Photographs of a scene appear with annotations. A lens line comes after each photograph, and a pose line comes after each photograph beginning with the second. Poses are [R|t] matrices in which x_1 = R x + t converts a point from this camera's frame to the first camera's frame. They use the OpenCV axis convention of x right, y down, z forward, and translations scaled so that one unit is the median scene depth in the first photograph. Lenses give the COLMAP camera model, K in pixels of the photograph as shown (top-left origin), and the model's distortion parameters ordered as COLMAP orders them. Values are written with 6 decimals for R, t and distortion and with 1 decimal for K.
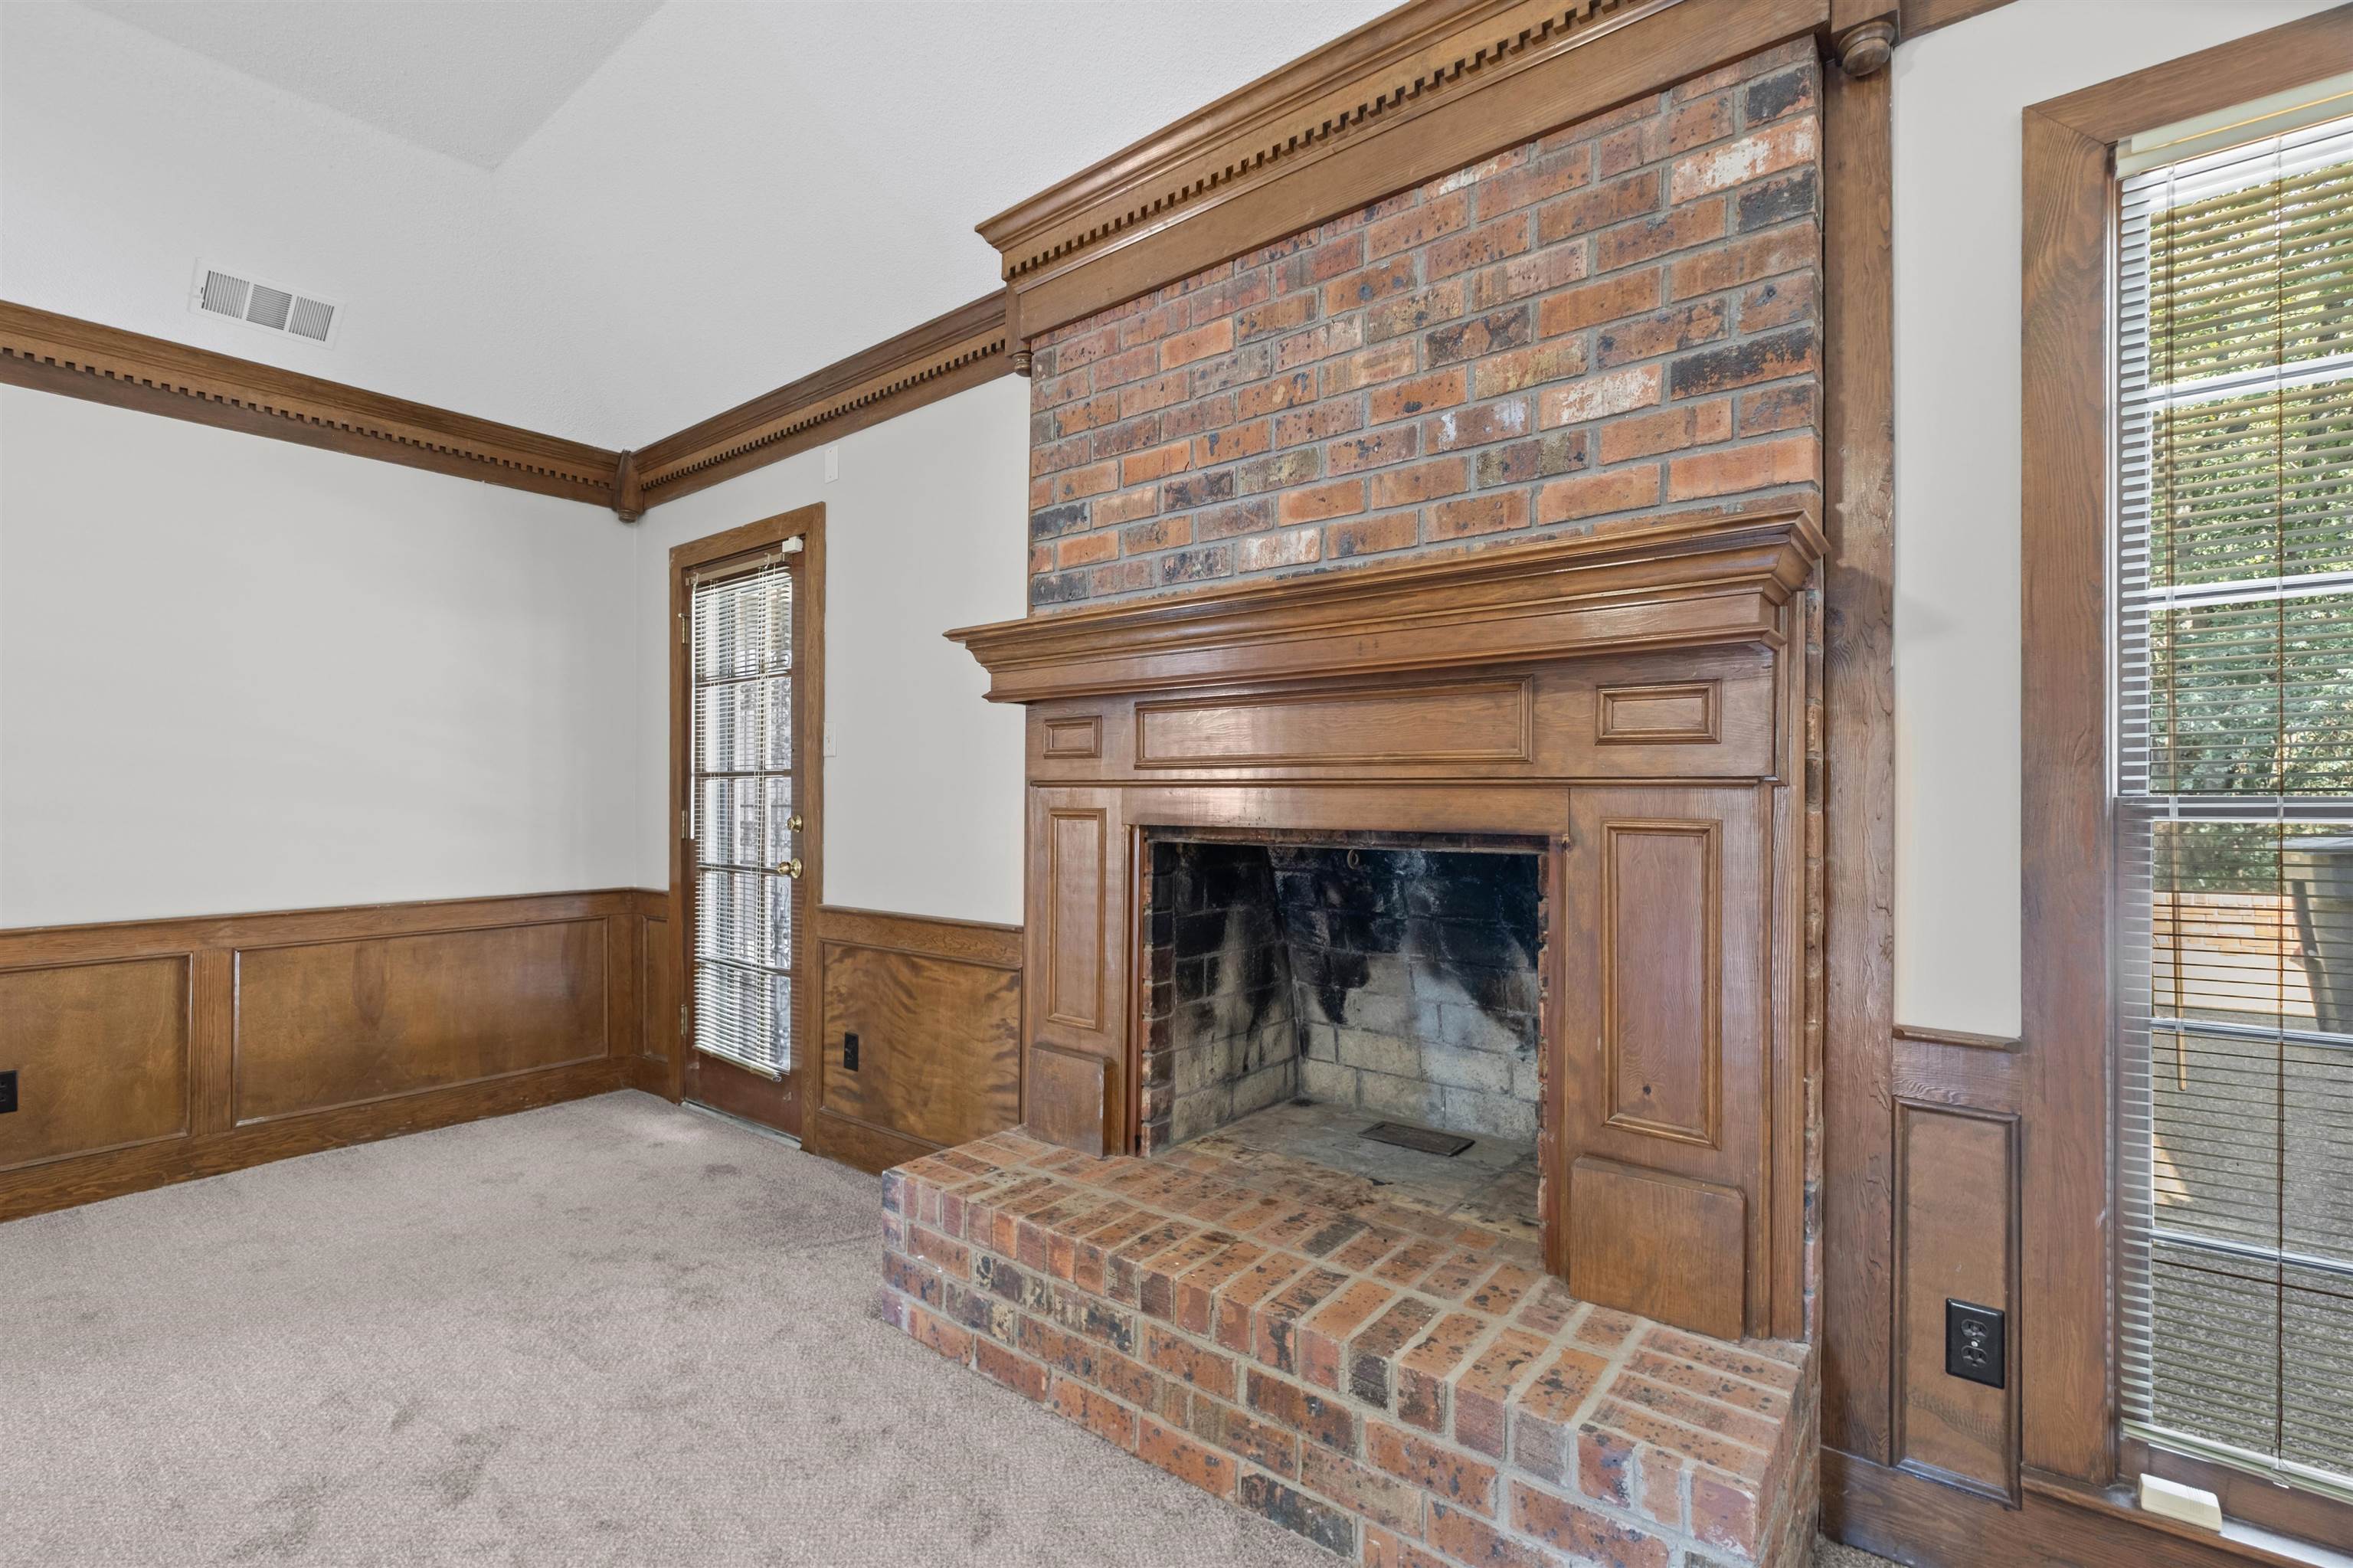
lens RADIAL K [[1030.1, 0, 1179.8], [0, 1030.1, 787.7], [0, 0, 1]] dist [0.016746, -0.016136]
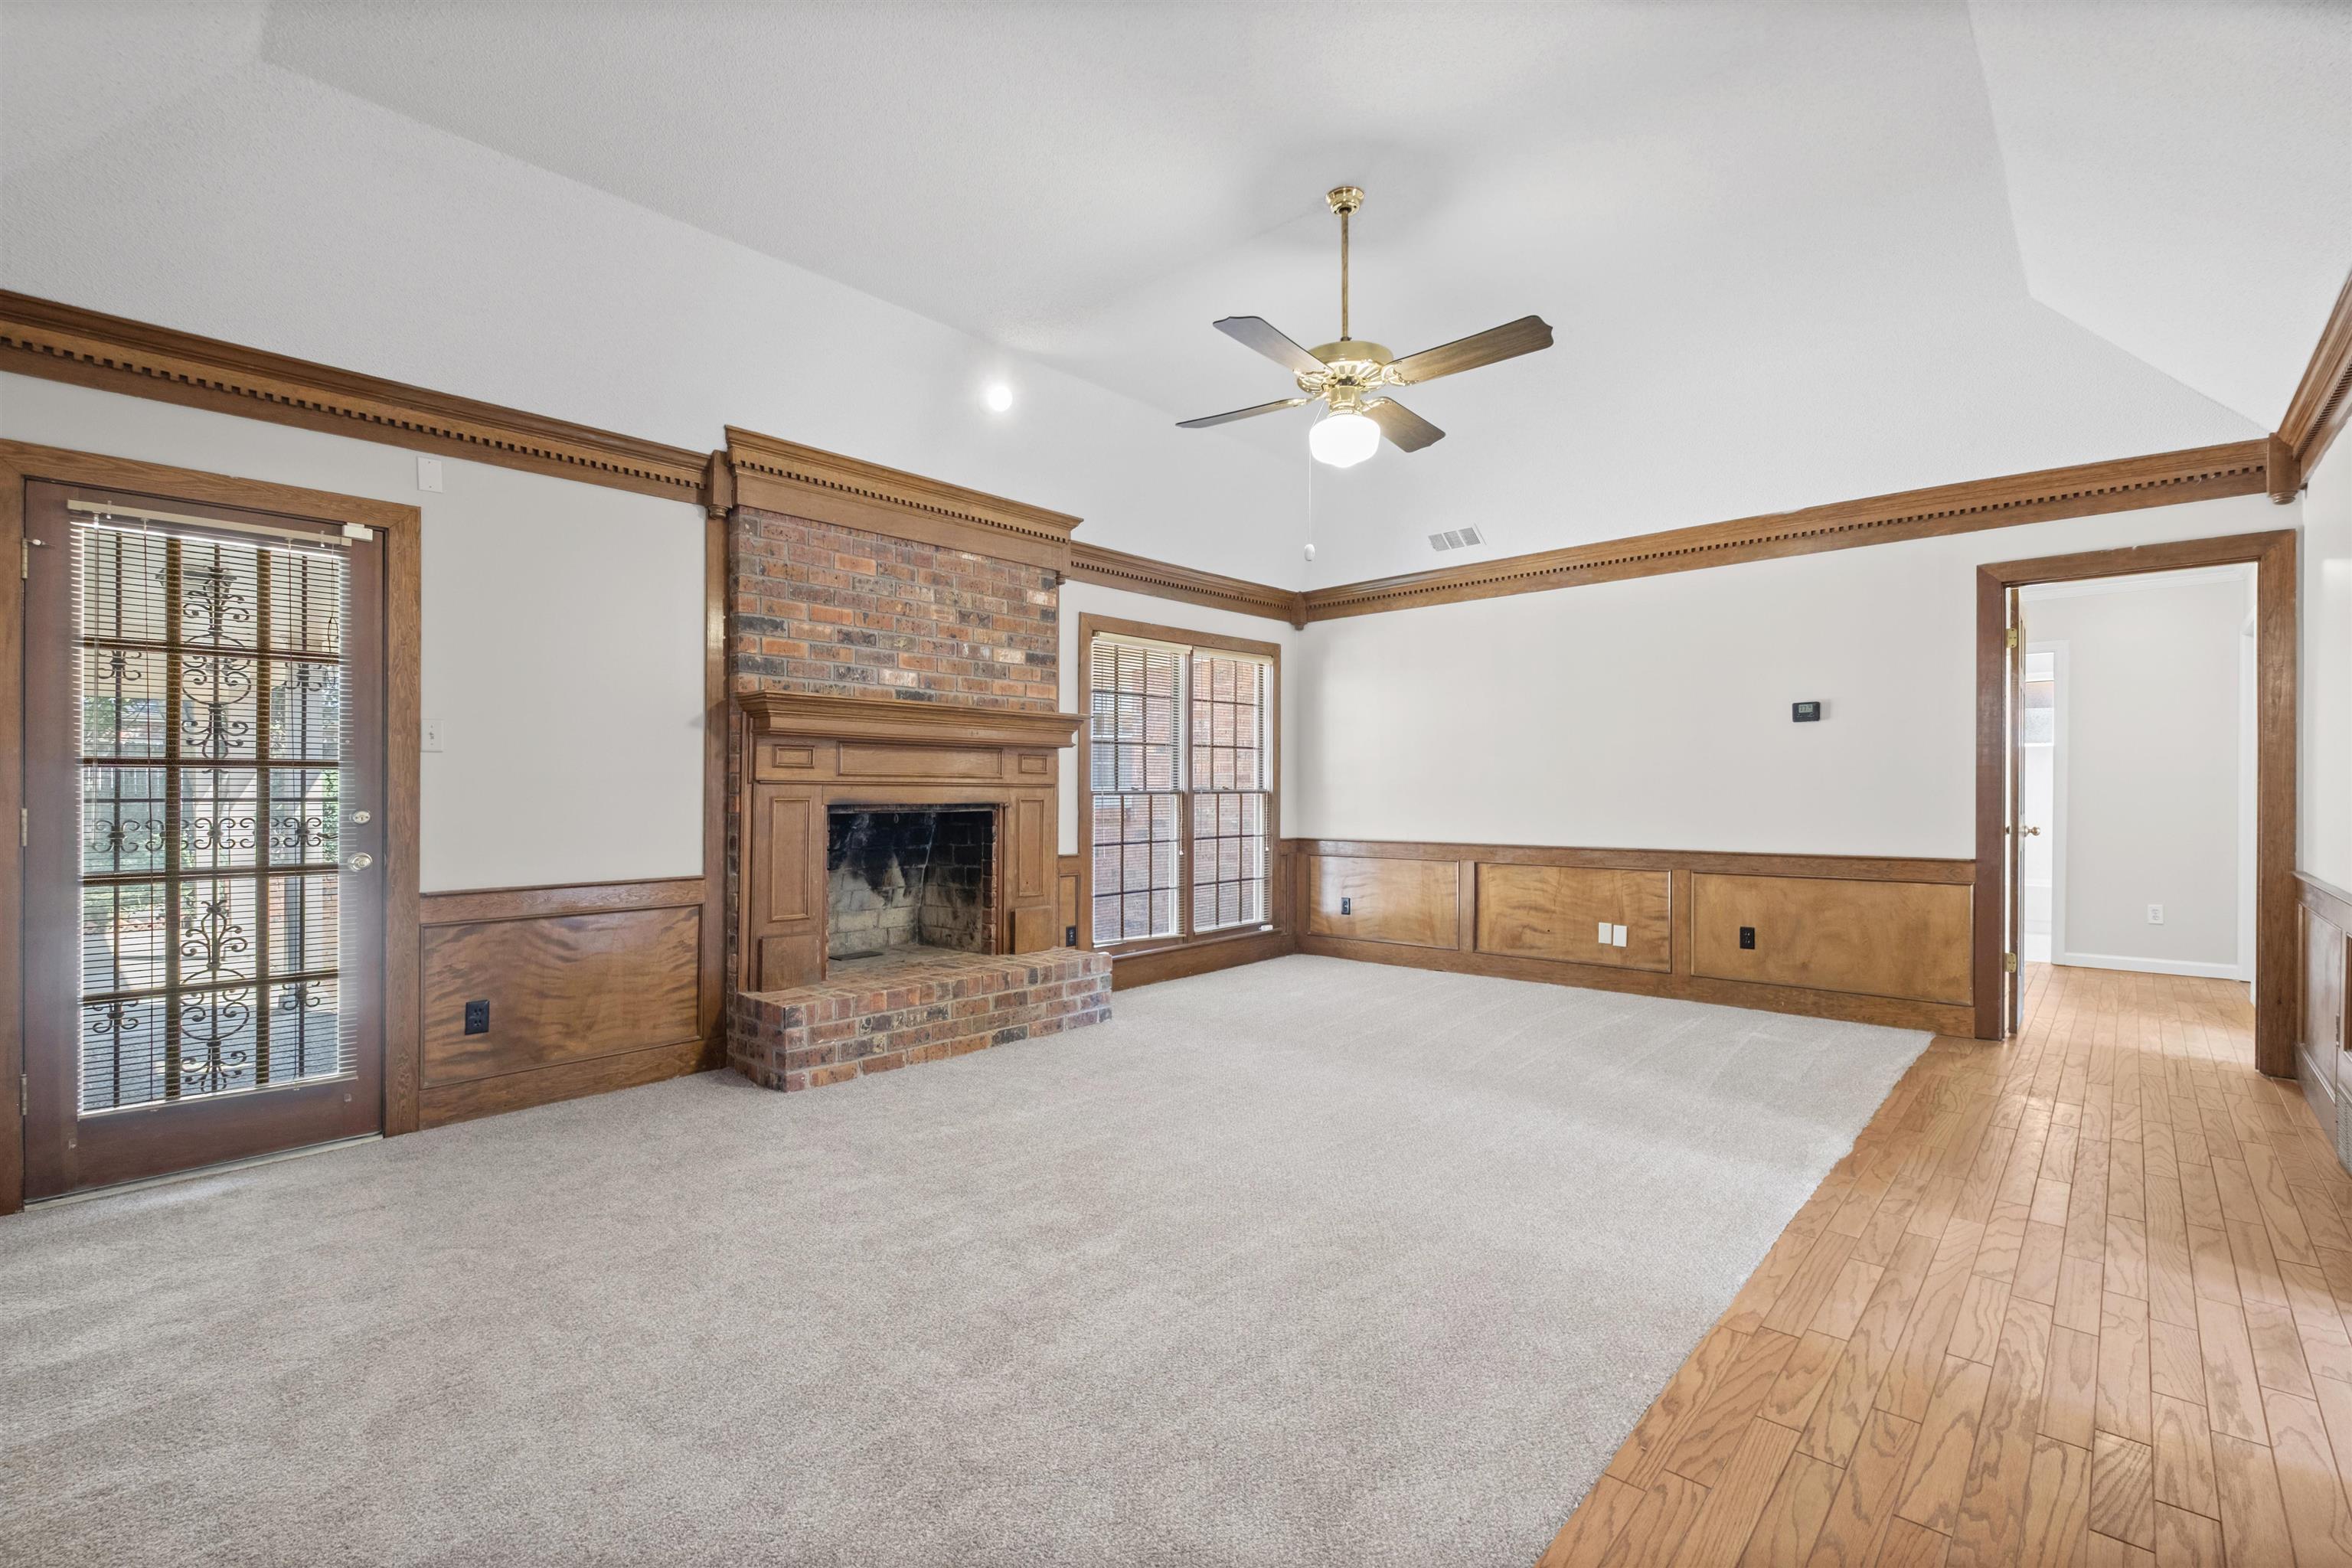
lens RADIAL K [[1029.7, 0, 1179.3], [0, 1029.7, 787.7], [0, 0, 1]] dist [0.016746, -0.016136]
pose [[0.070593, 0.004971, 0.997493, -2.135554], [-0.007618, 0.999961, -0.004445, 0.009083], [-0.997476, -0.007285, 0.070628, 0.253578]]
